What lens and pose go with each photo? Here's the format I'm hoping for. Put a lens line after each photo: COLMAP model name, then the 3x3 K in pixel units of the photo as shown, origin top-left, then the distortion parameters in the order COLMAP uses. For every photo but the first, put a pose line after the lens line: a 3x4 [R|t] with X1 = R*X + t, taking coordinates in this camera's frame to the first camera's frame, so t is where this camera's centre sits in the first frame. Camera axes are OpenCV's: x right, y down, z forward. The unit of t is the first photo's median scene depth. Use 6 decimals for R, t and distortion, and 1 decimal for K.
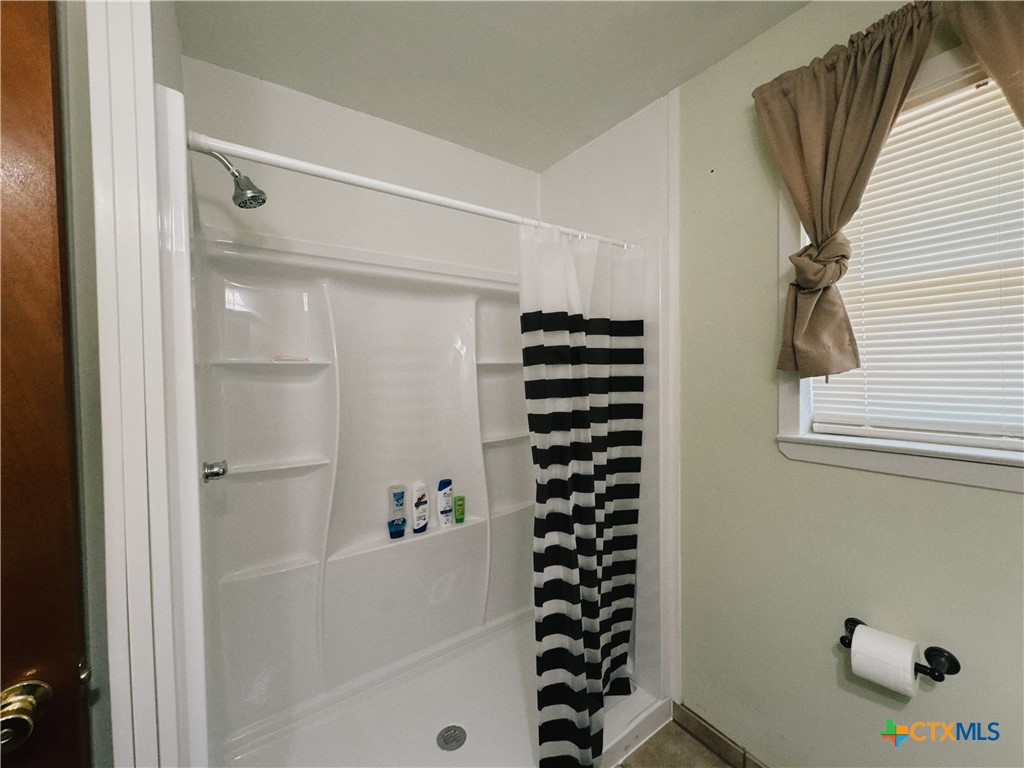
lens RADIAL K [[406.4, 0, 512.0], [0, 406.4, 384.0], [0, 0, 1]] dist [0.000467, -0.000172]
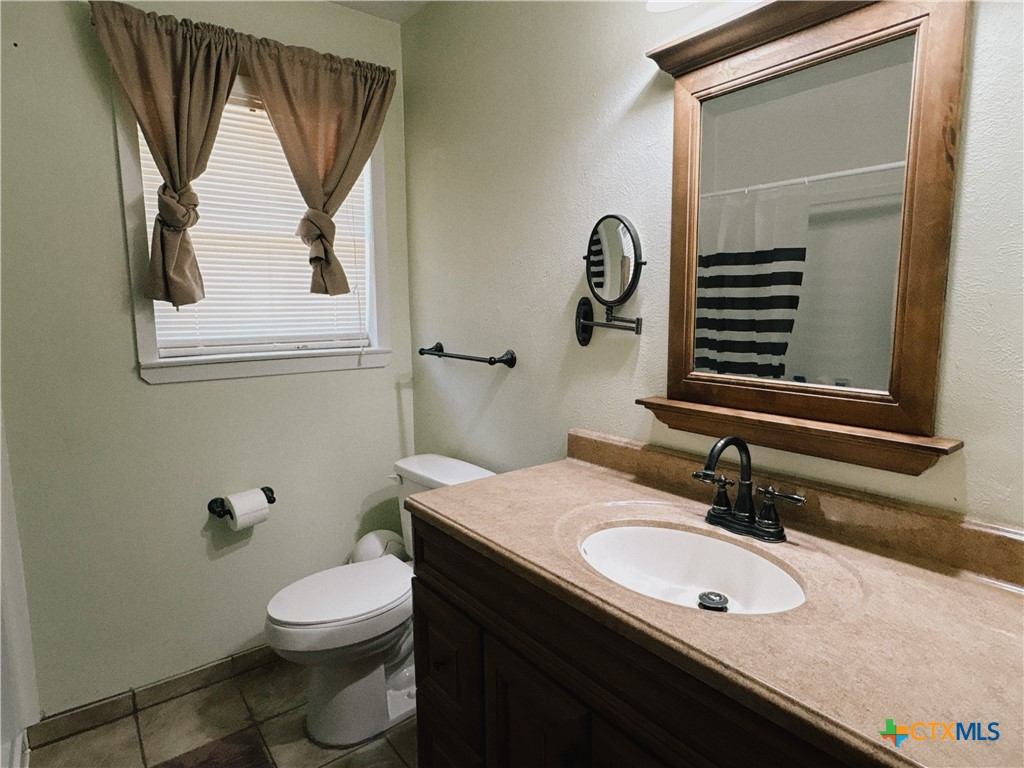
lens RADIAL K [[588.5, 0, 512.0], [0, 588.5, 384.0], [0, 0, 1]] dist [0.000528, -0.000185]
pose [[-0.041171, -0.117202, 0.992254, -1.009085], [0.031039, 0.992467, 0.118515, 0.036464], [-0.998670, 0.035678, -0.037223, 0.135053]]
